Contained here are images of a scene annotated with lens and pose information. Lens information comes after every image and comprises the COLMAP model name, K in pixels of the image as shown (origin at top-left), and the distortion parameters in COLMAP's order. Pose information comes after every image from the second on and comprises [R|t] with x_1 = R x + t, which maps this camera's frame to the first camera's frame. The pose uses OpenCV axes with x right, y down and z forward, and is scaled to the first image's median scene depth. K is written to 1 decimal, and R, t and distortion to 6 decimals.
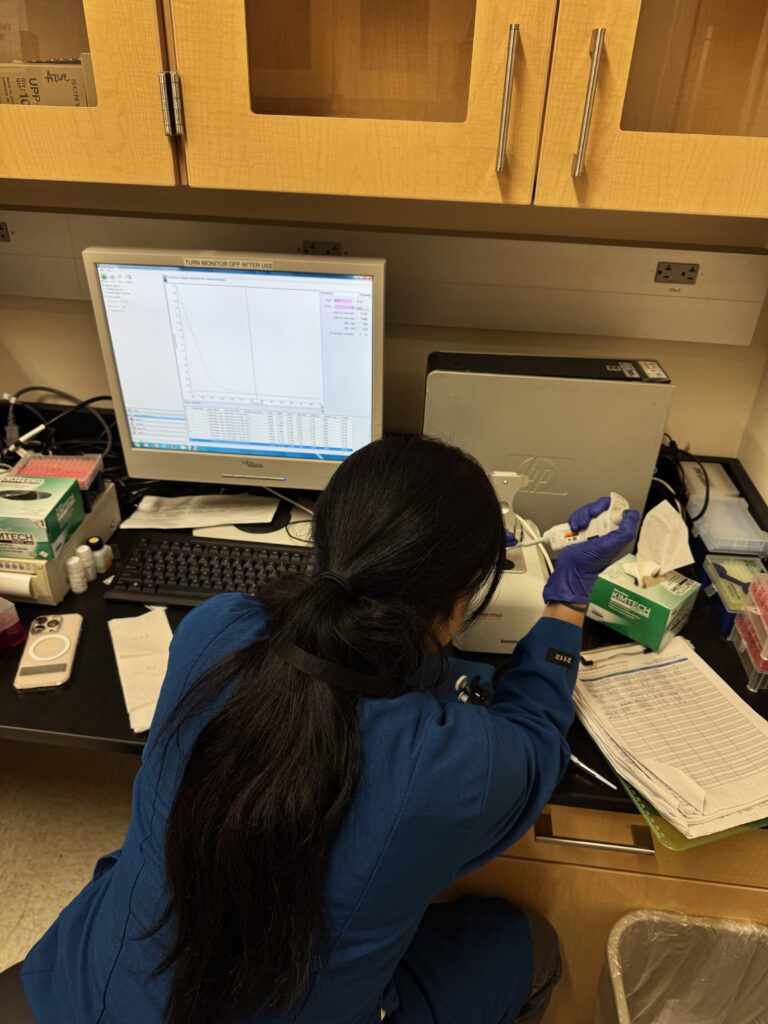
lens RADIAL K [[713.8, 0, 362.9], [0, 713.8, 537.1], [0, 0, 1]] dist [0.003453, -0.032797]
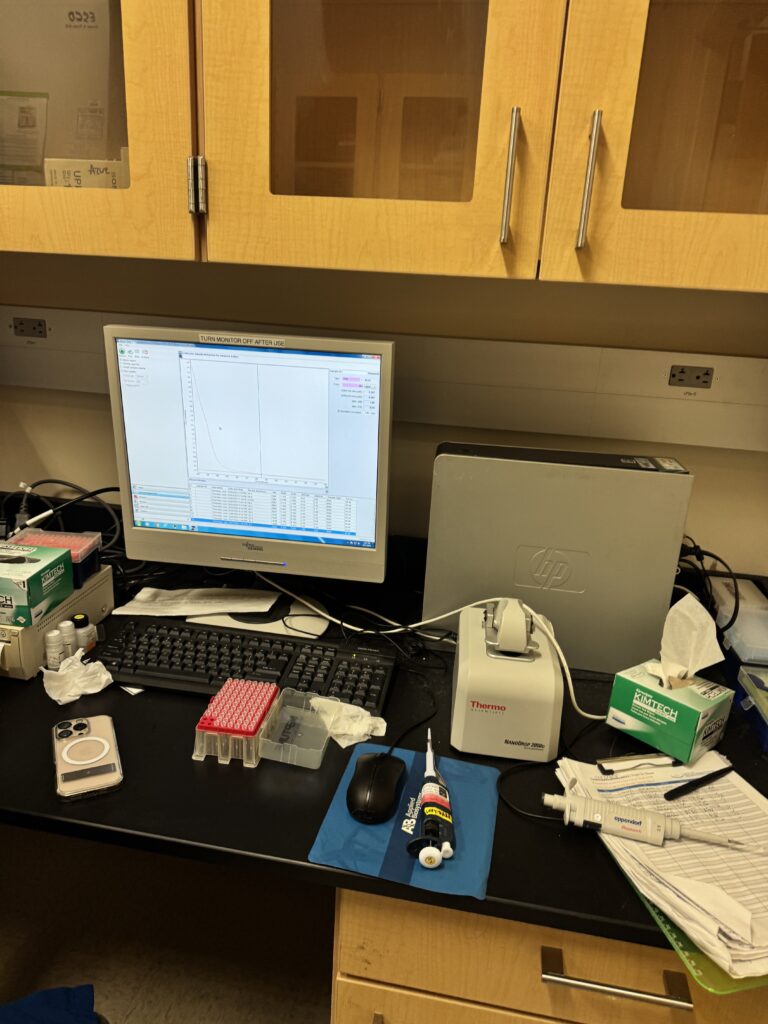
lens RADIAL K [[713.8, 0, 362.9], [0, 713.8, 537.1], [0, 0, 1]] dist [0.003453, -0.032797]
pose [[0.997662, 0.046143, -0.050413, 0.049283], [-0.056874, 0.969586, -0.238051, 0.122930], [0.037896, 0.240362, 0.969943, 0.079048]]
